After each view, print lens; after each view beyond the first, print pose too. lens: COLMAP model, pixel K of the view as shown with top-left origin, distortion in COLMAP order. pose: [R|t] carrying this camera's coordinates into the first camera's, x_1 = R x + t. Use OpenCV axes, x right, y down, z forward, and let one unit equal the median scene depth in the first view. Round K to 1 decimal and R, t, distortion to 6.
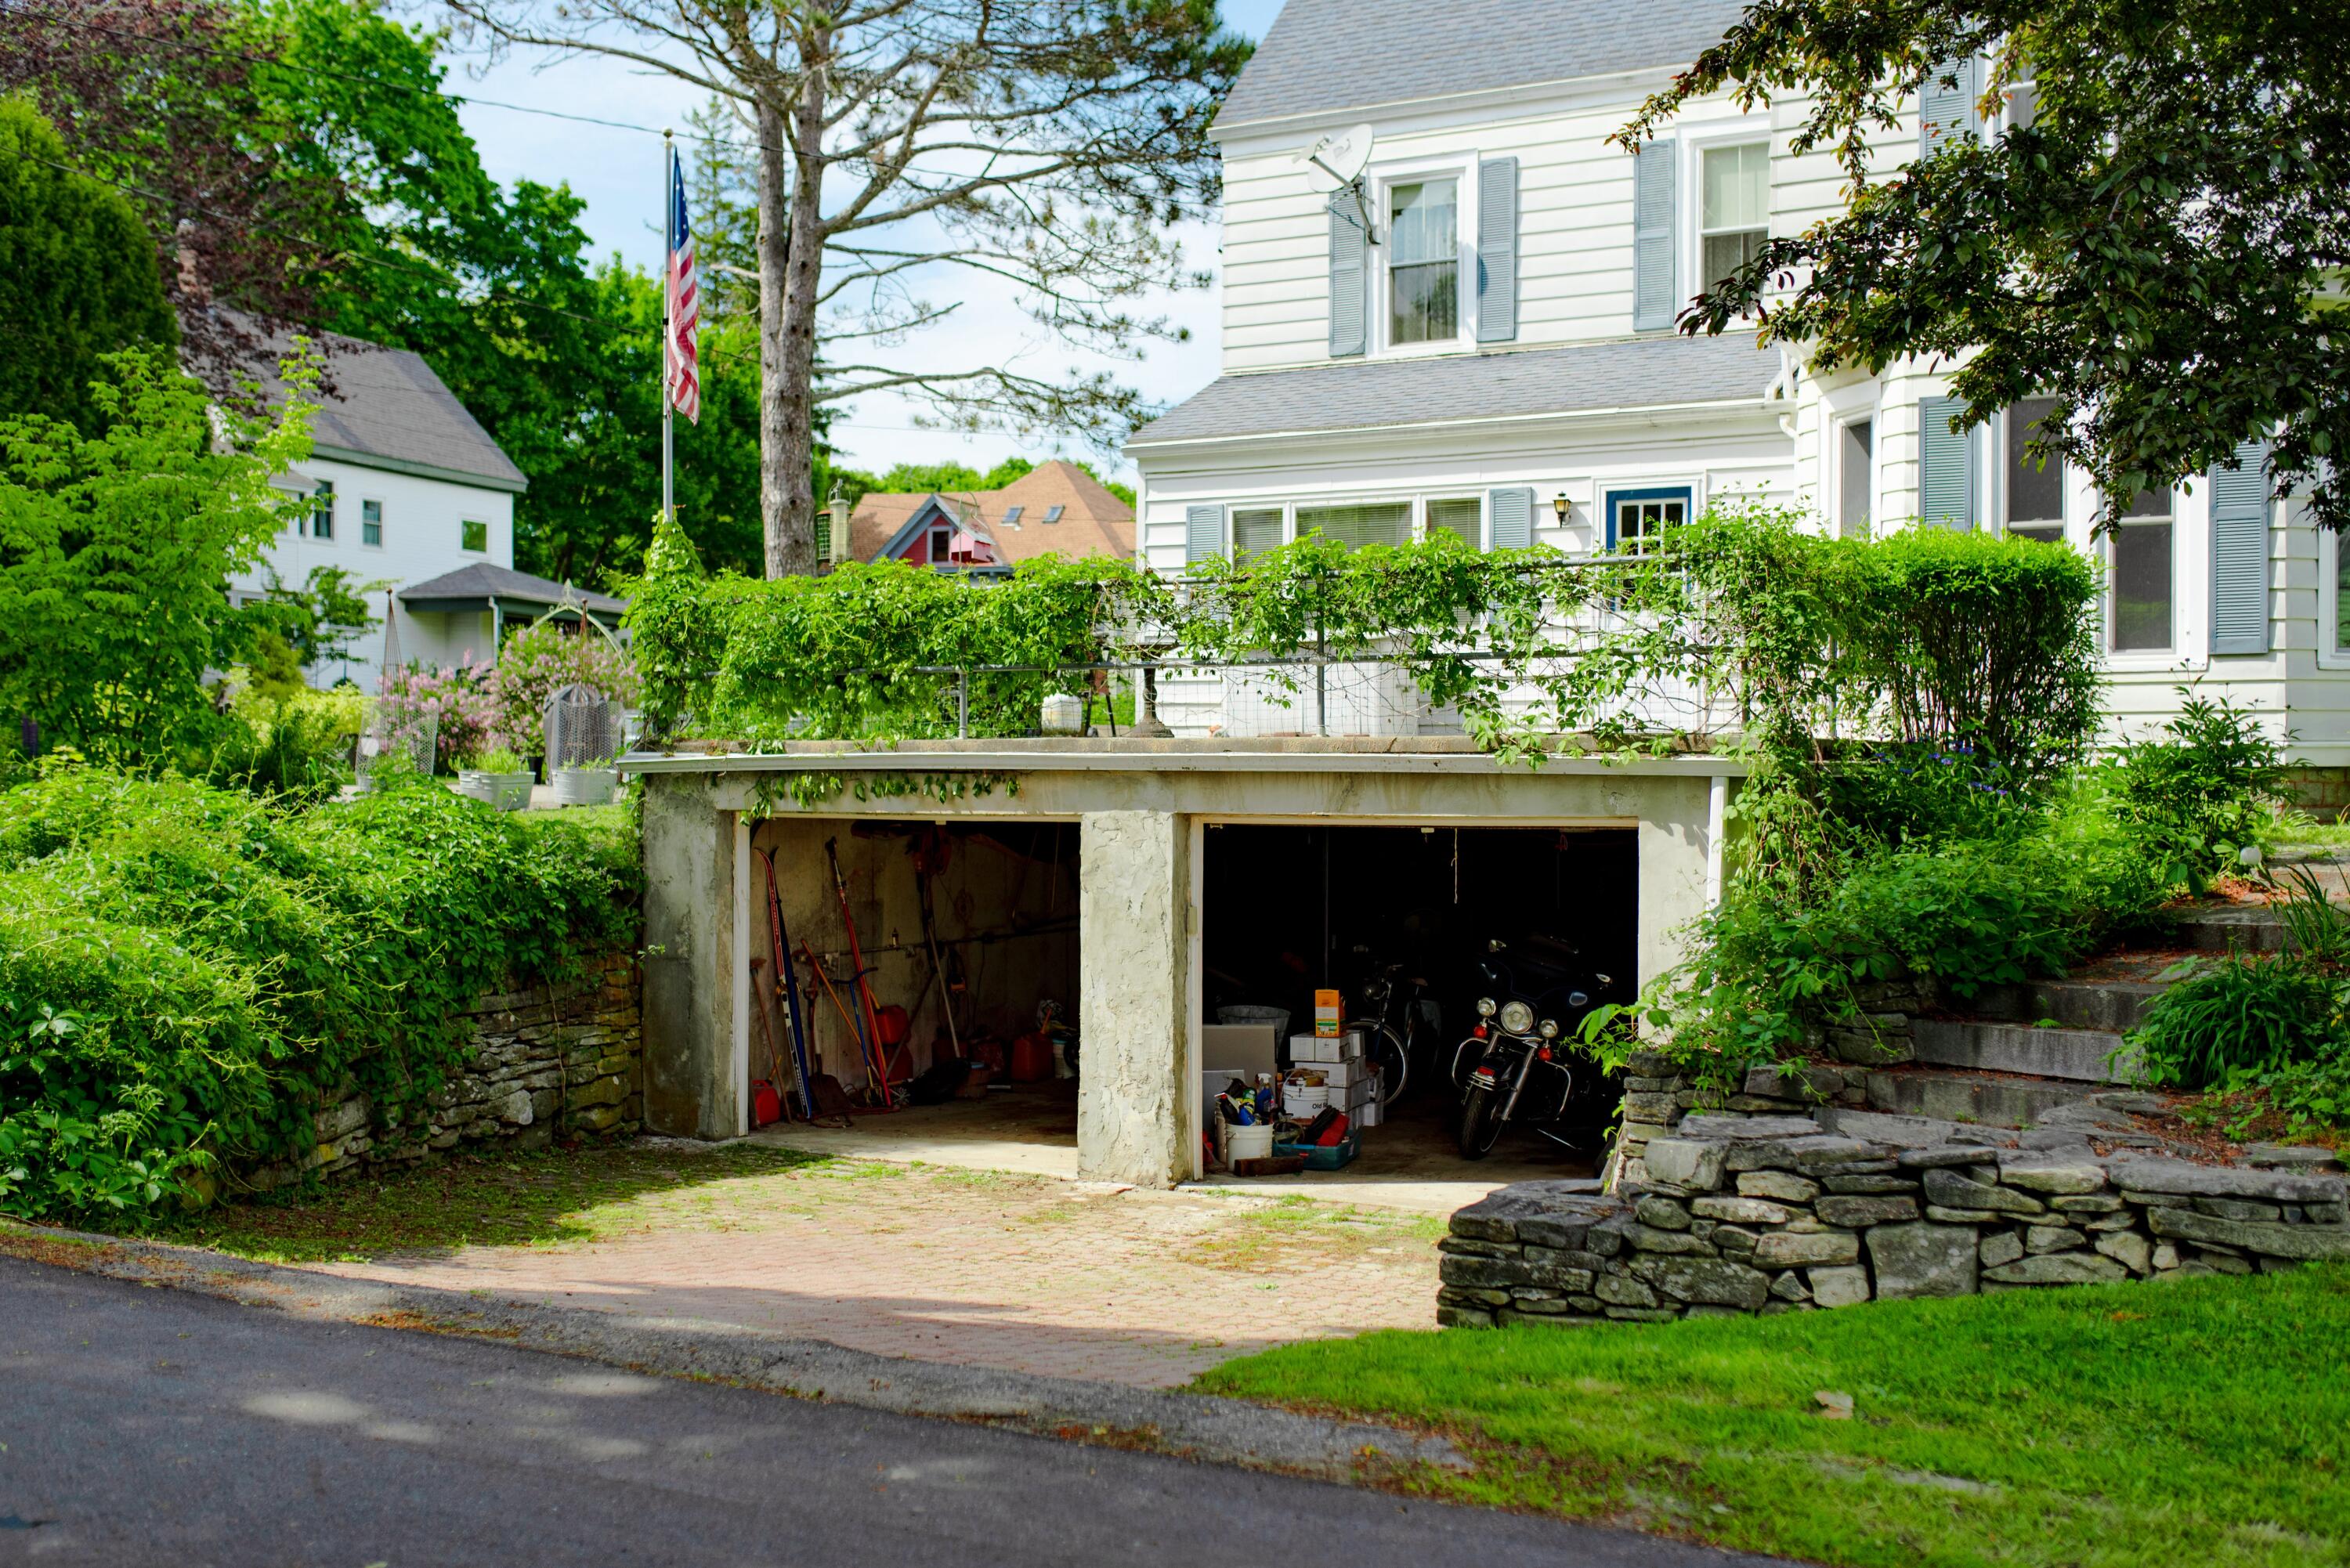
lens RADIAL K [[2305.0, 0, 1175.0], [0, 2305.0, 784.0], [0, 0, 1]] dist [0.003421, 0.007921]
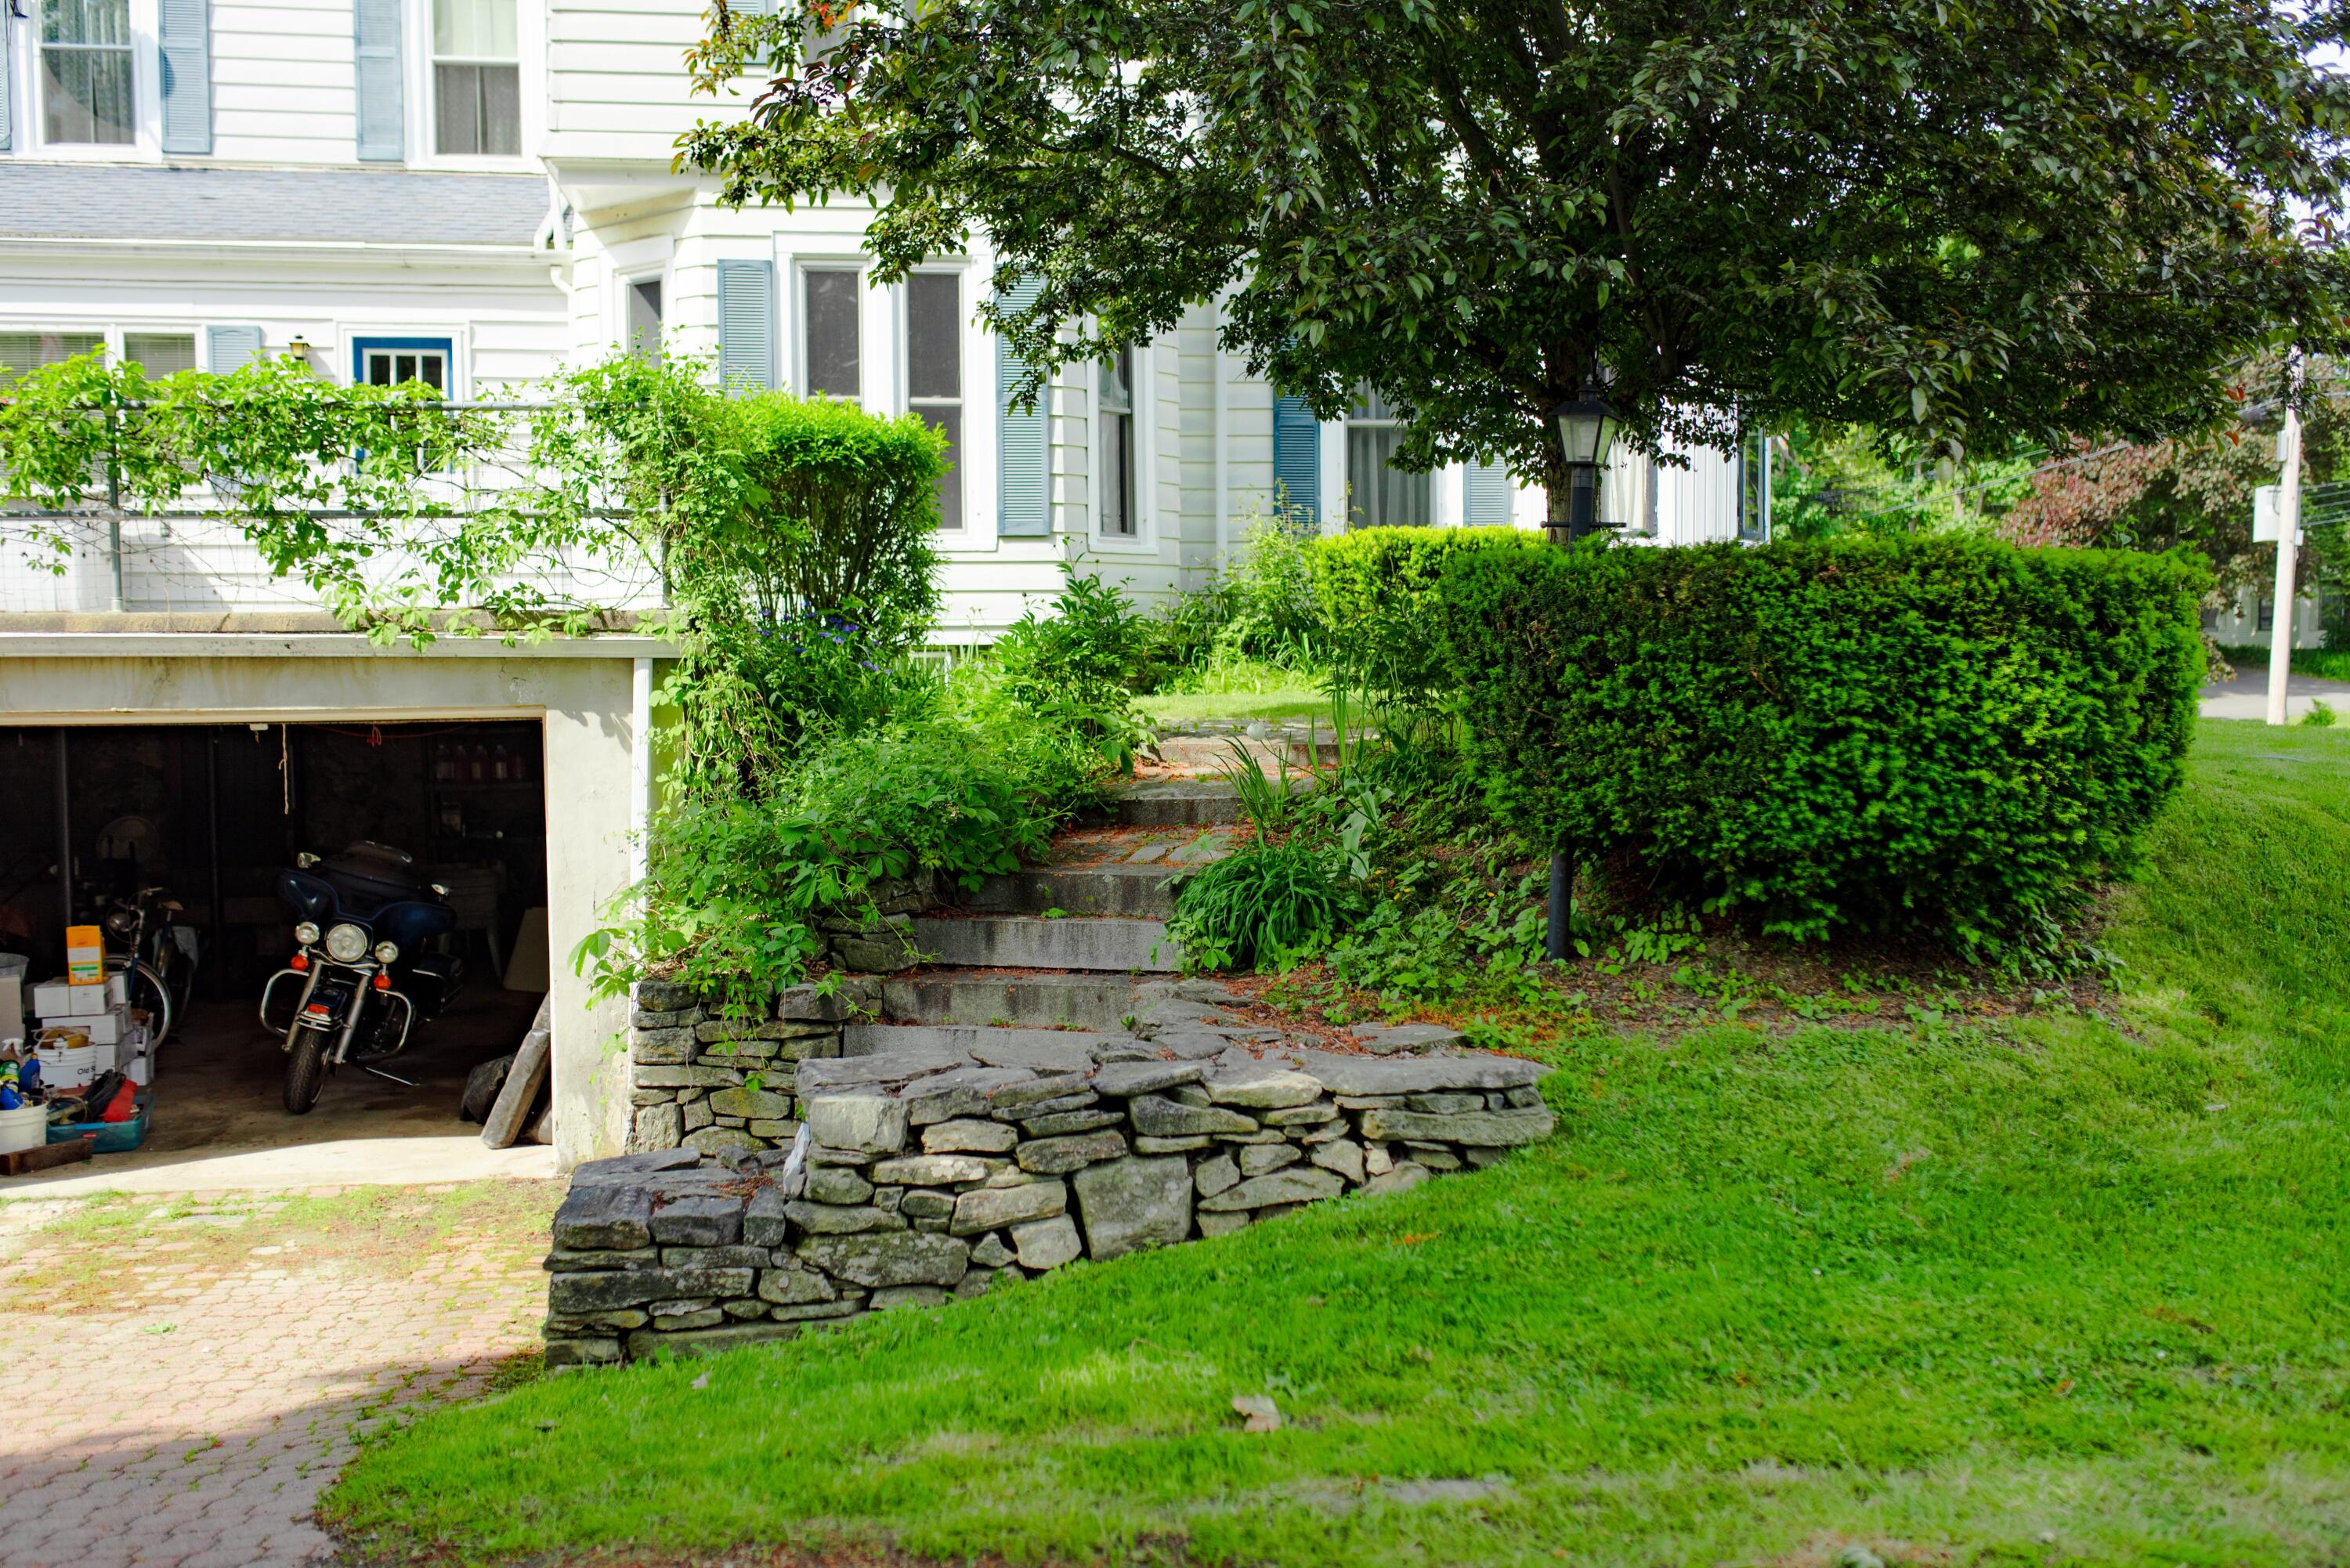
lens RADIAL K [[2256.4, 0, 1231.3], [0, 2256.4, 790.3], [0, 0, 1]] dist [-0.004245, 0.007805]
pose [[0.813267, -0.043367, 0.580272, -0.085117], [0.010968, 0.998184, 0.059228, -0.001383], [-0.581787, -0.041804, 0.812266, 0.164063]]
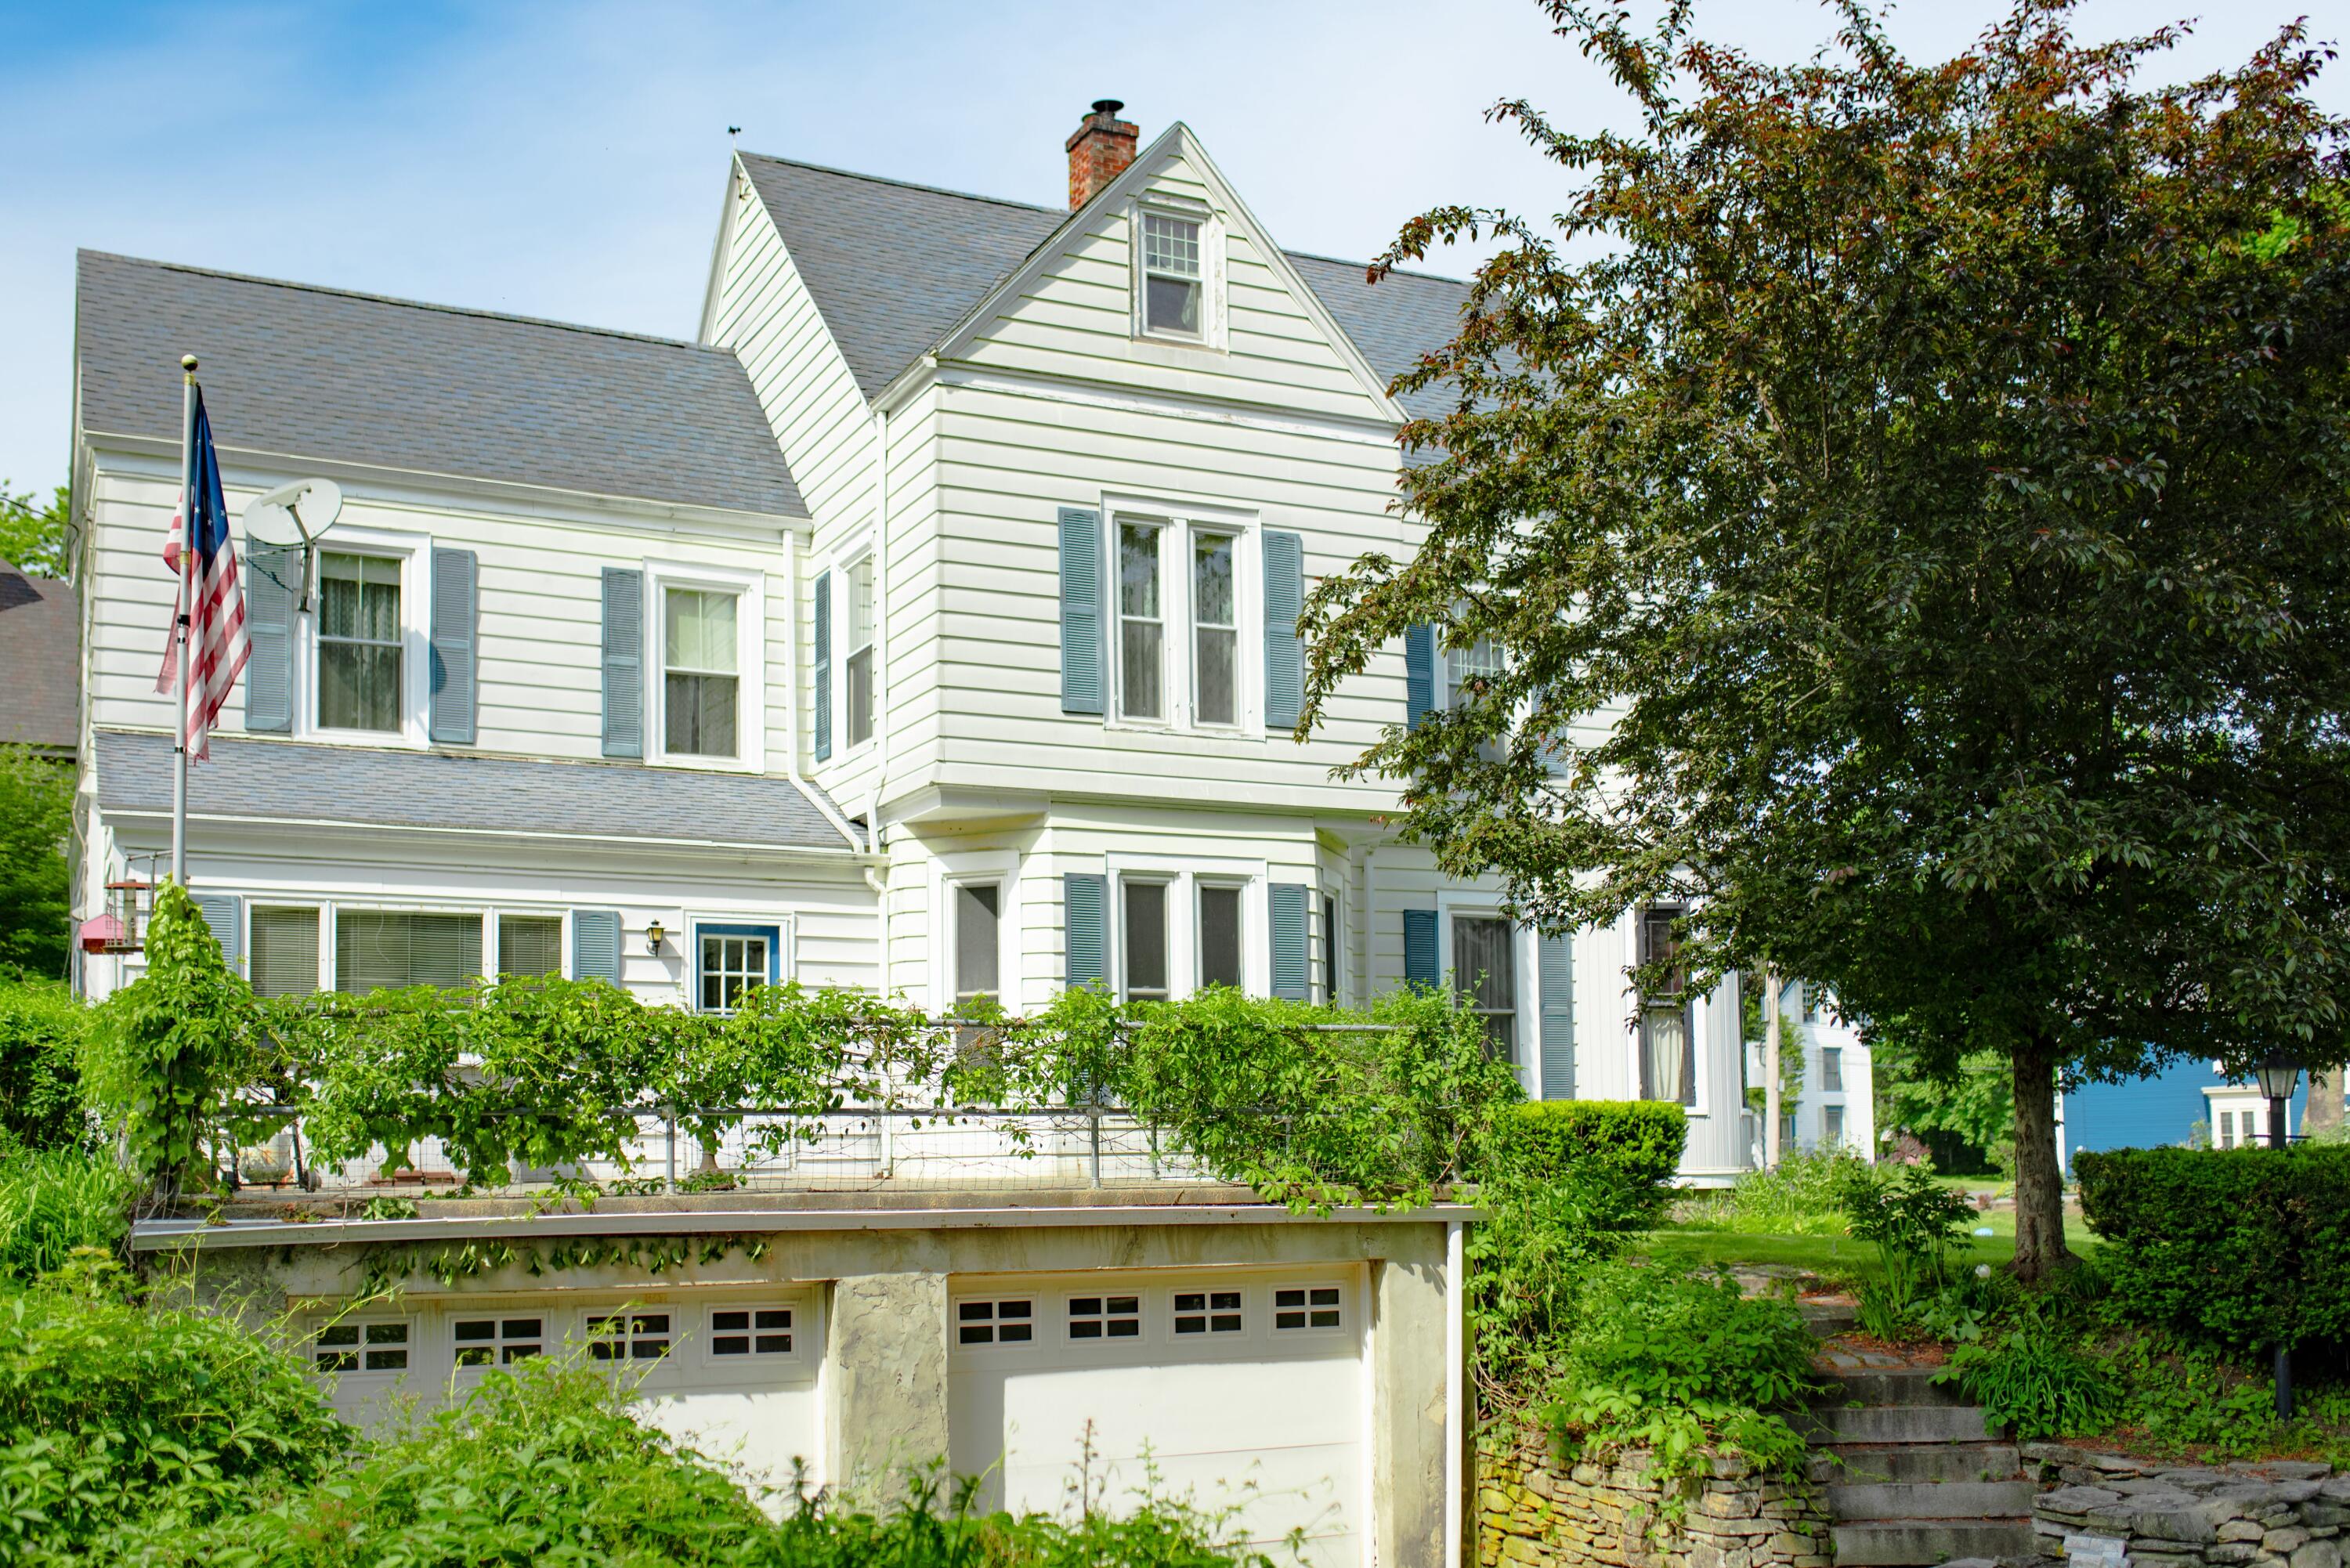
lens RADIAL K [[2303.0, 0, 1171.9], [0, 2303.0, 1018.6], [0, 0, 1]] dist [0.000089, 0.002772]
pose [[0.599544, 0.043693, 0.799148, -0.851578], [0.013717, 0.997801, -0.064846, -0.035231], [-0.800224, 0.049840, 0.597627, 0.446222]]
